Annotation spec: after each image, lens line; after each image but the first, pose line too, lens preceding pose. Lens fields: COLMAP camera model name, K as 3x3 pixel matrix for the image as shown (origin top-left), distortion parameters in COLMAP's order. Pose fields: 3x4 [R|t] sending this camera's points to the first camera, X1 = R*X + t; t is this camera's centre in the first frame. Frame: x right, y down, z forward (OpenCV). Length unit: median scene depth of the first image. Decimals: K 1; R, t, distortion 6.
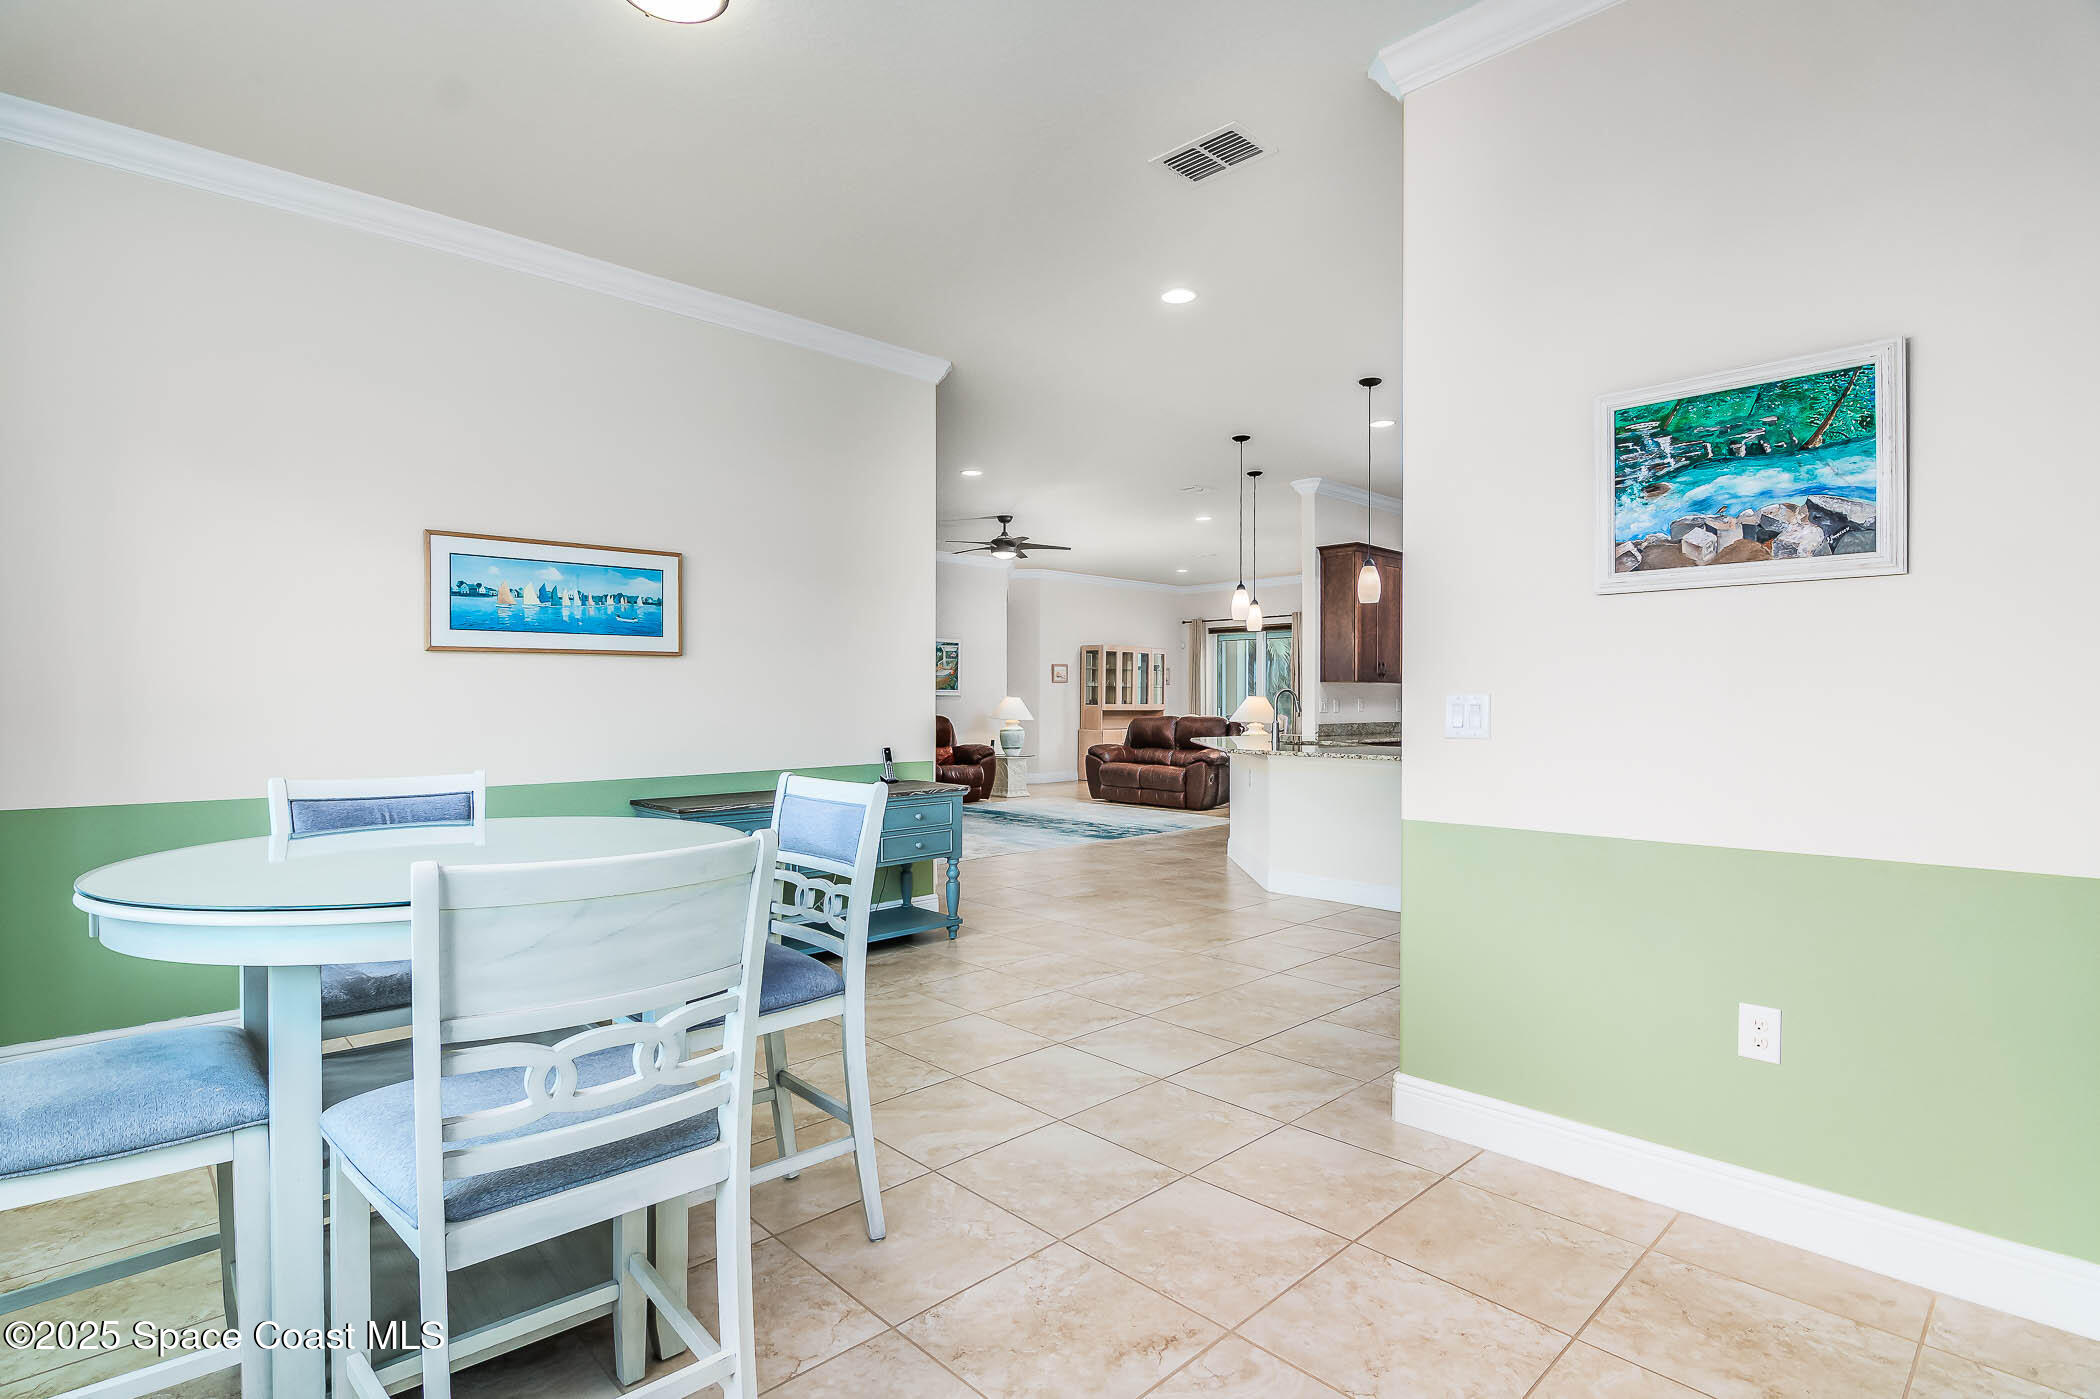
lens RADIAL K [[1015.8, 0, 1021.9], [0, 1015.8, 699.9], [0, 0, 1]] dist [-0.002734, -0.001238]
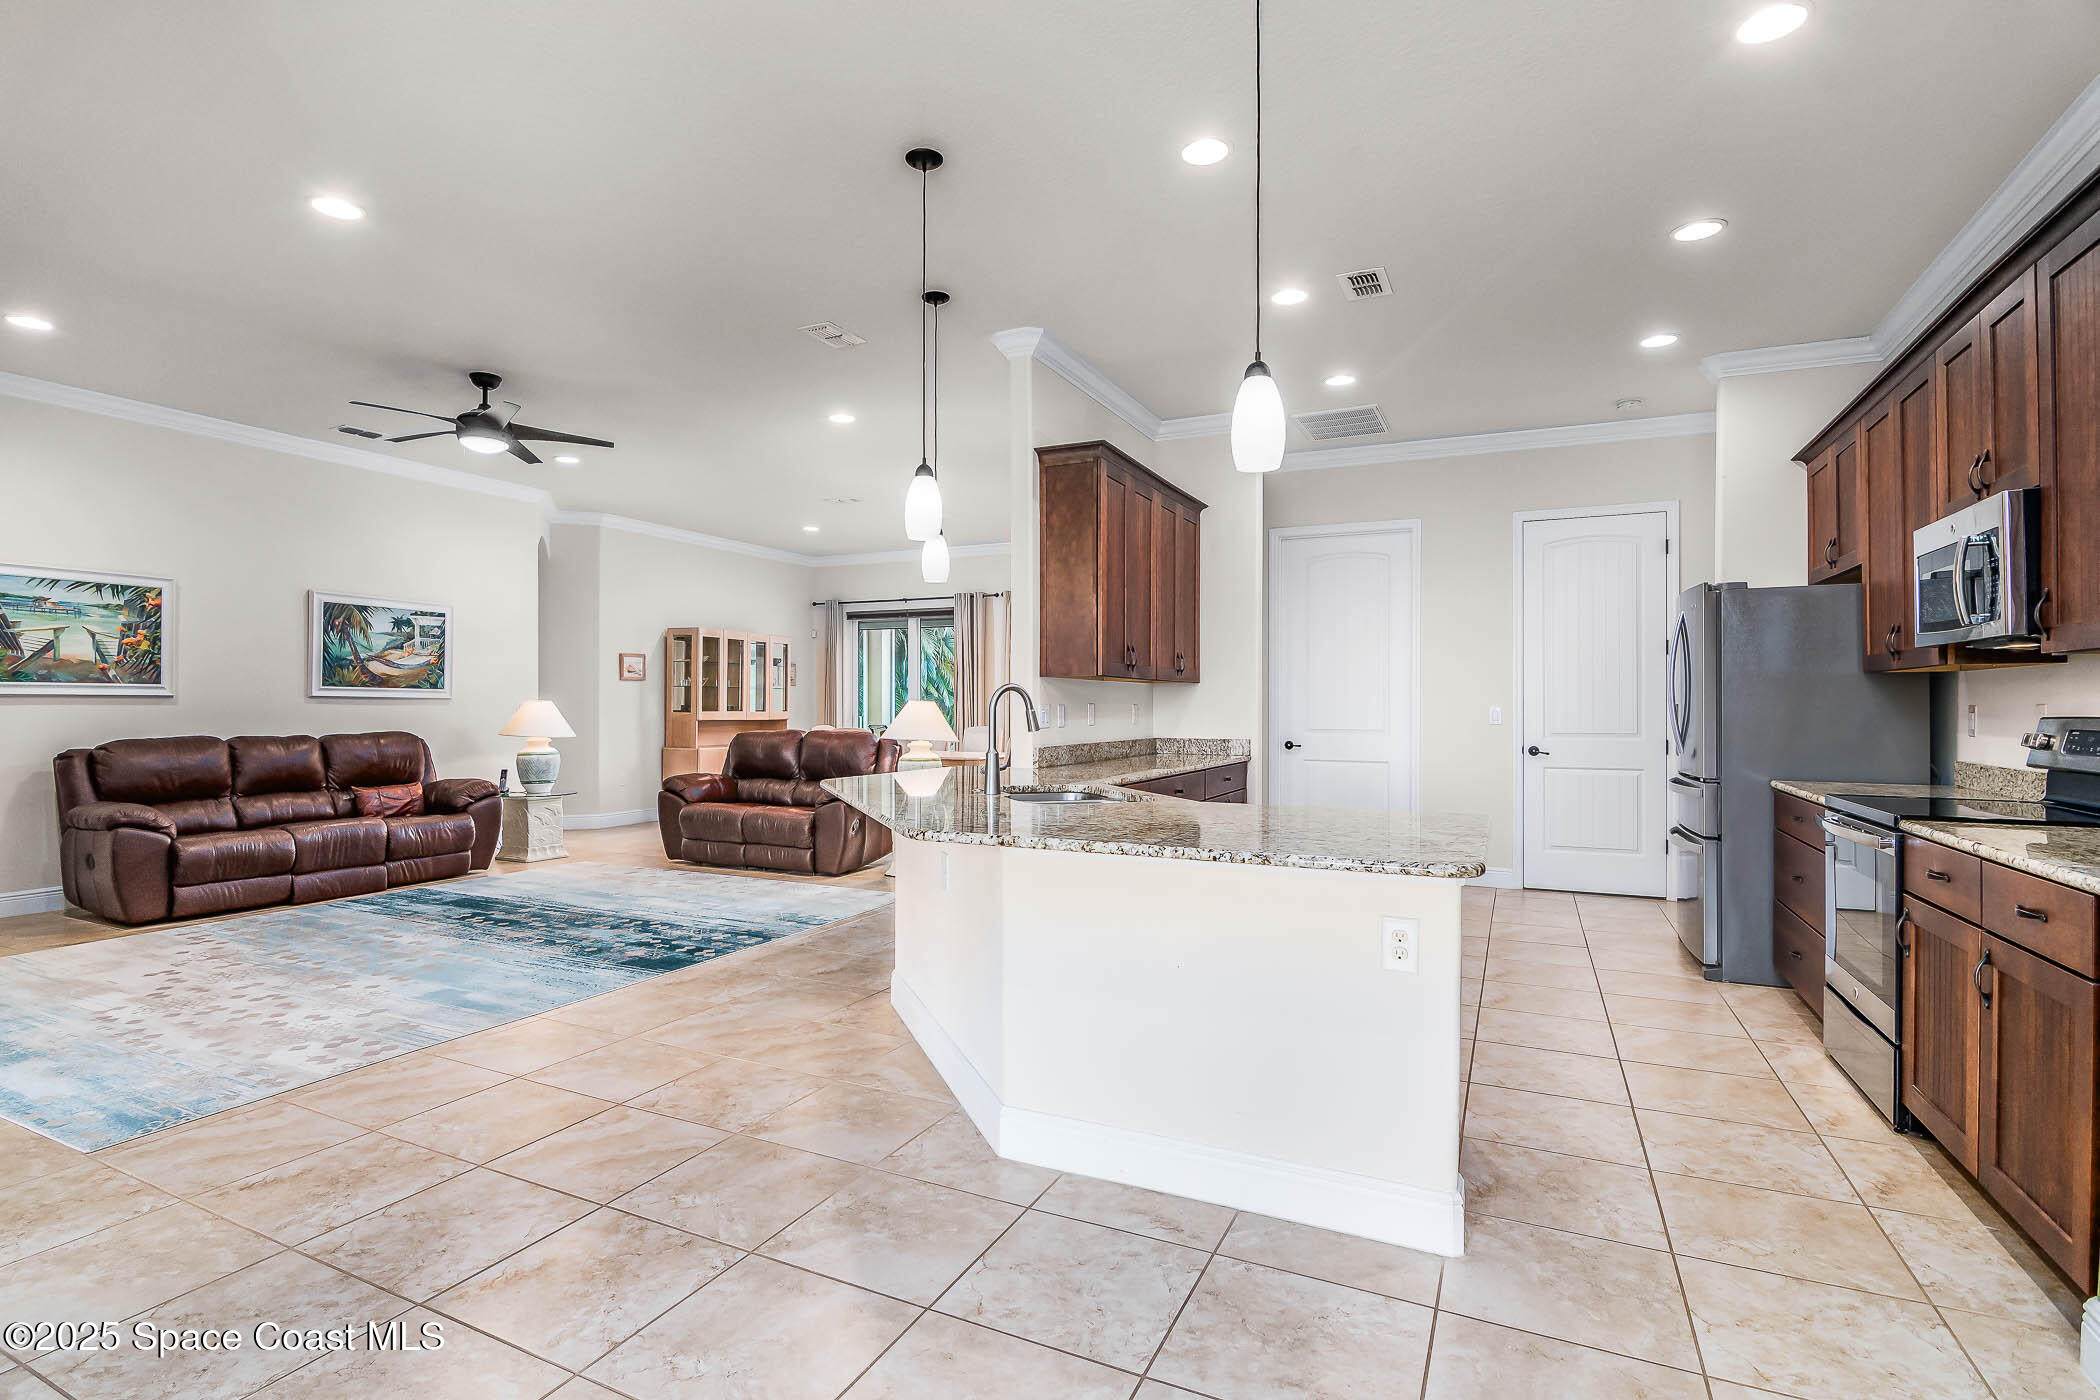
lens RADIAL K [[1015.8, 0, 1021.9], [0, 1015.8, 700.4], [0, 0, 1]] dist [-0.002734, -0.001238]
pose [[0.937270, 0.003450, 0.348588, 0.053882], [-0.001787, 0.999985, -0.005093, -0.000643], [-0.348600, 0.004151, 0.937262, 0.313794]]
